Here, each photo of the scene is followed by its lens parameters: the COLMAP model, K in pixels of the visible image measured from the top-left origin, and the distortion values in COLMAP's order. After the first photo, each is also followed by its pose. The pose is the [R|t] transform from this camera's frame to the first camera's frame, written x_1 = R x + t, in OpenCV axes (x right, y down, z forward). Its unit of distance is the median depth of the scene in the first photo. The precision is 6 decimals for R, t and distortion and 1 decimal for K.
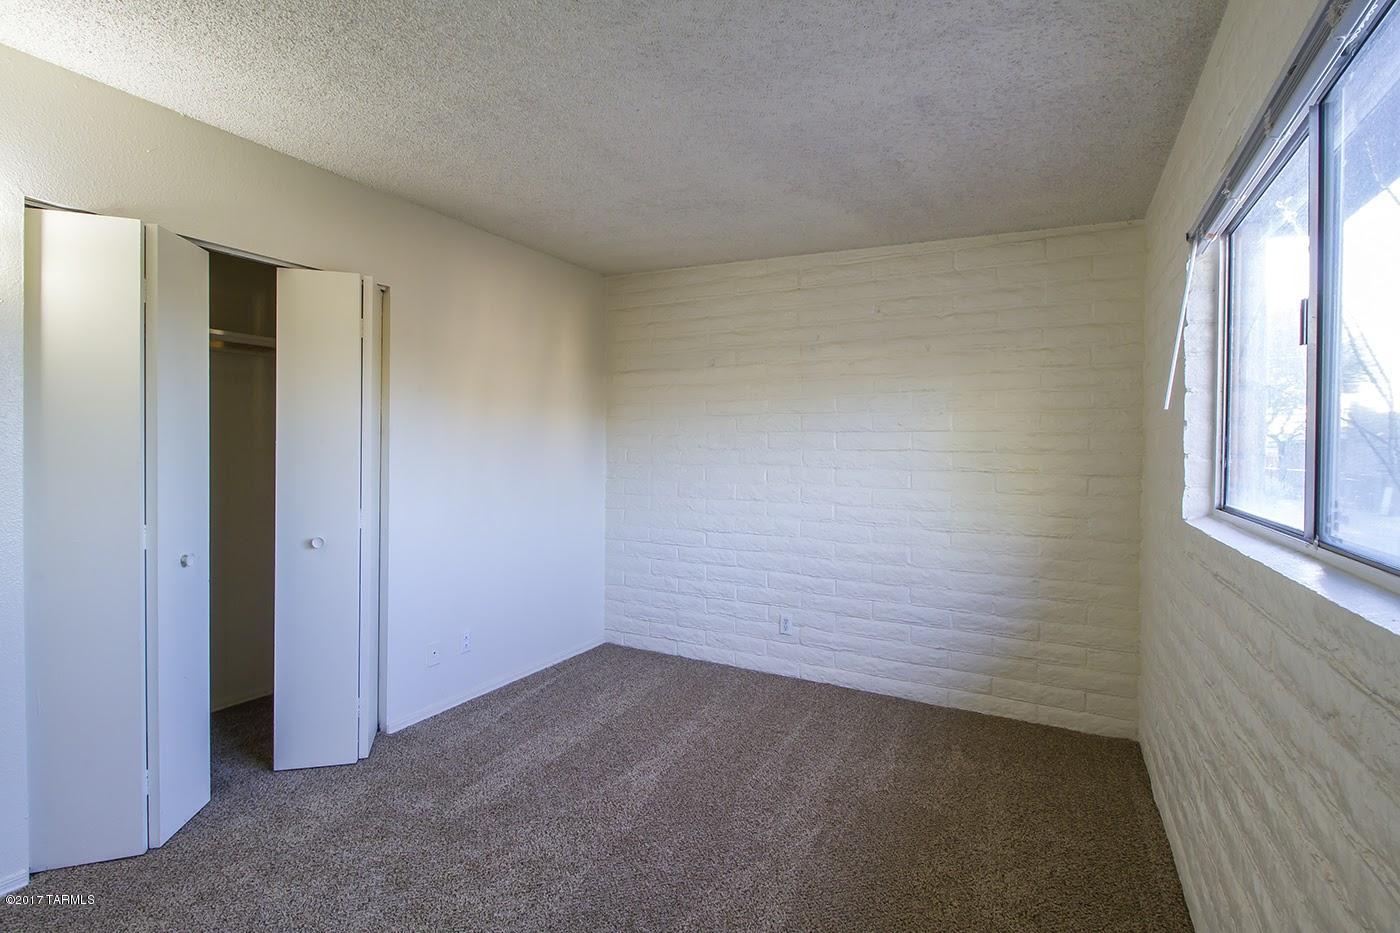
lens RADIAL K [[672.4, 0, 706.5], [0, 672.4, 460.5], [0, 0, 1]] dist [0.000136, -0.011305]
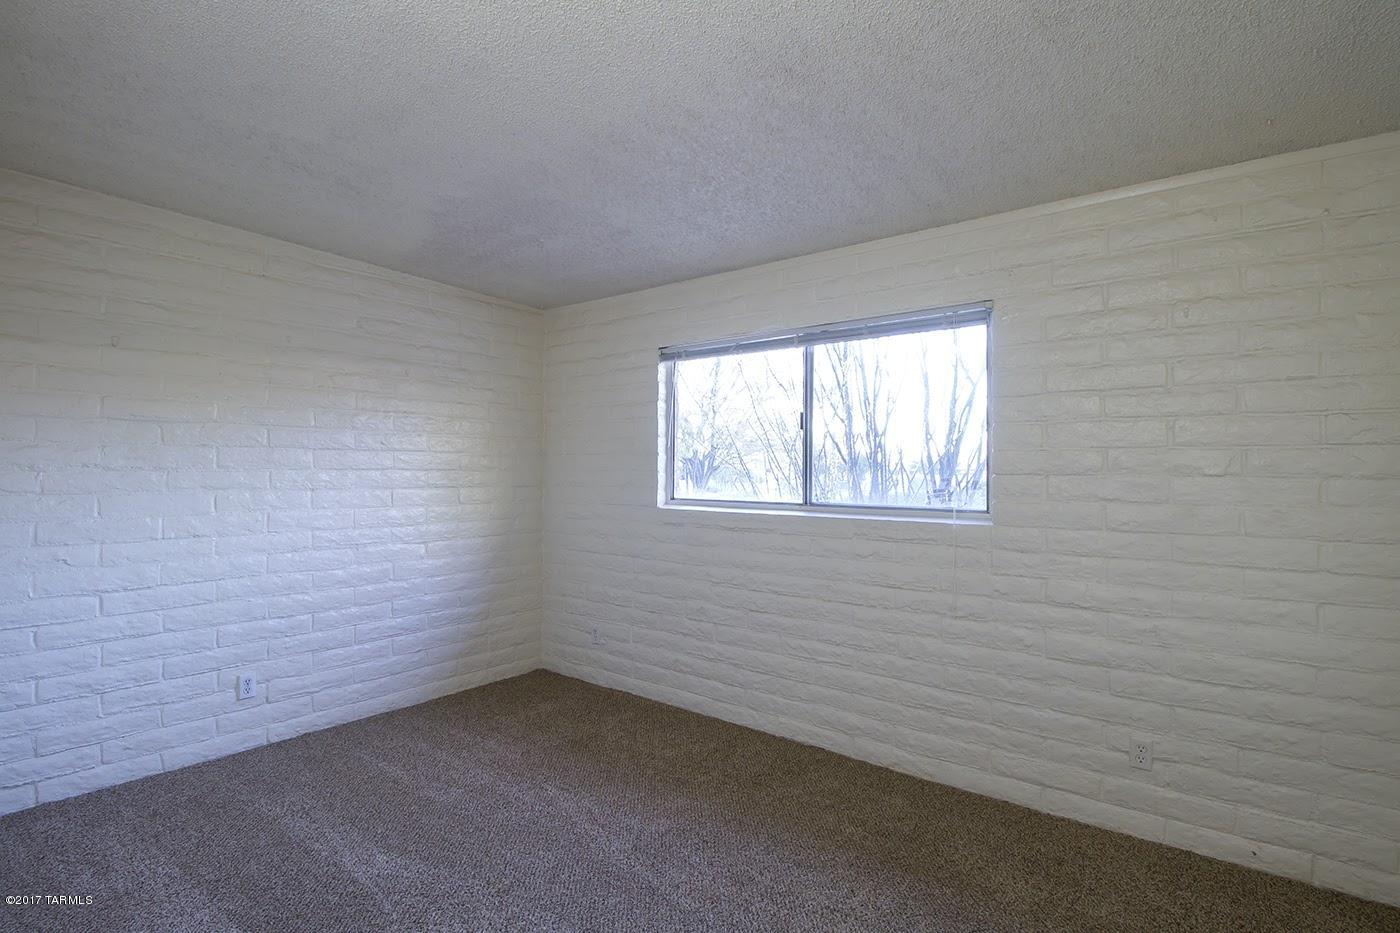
lens RADIAL K [[643.3, 0, 751.3], [0, 643.3, 464.8], [0, 0, 1]] dist [-0.002459, -0.012243]
pose [[0.132358, -0.001868, 0.991200, -0.590811], [0.013831, 0.999904, 0.000037, -0.013551], [-0.991105, 0.013705, 0.132371, 0.313533]]
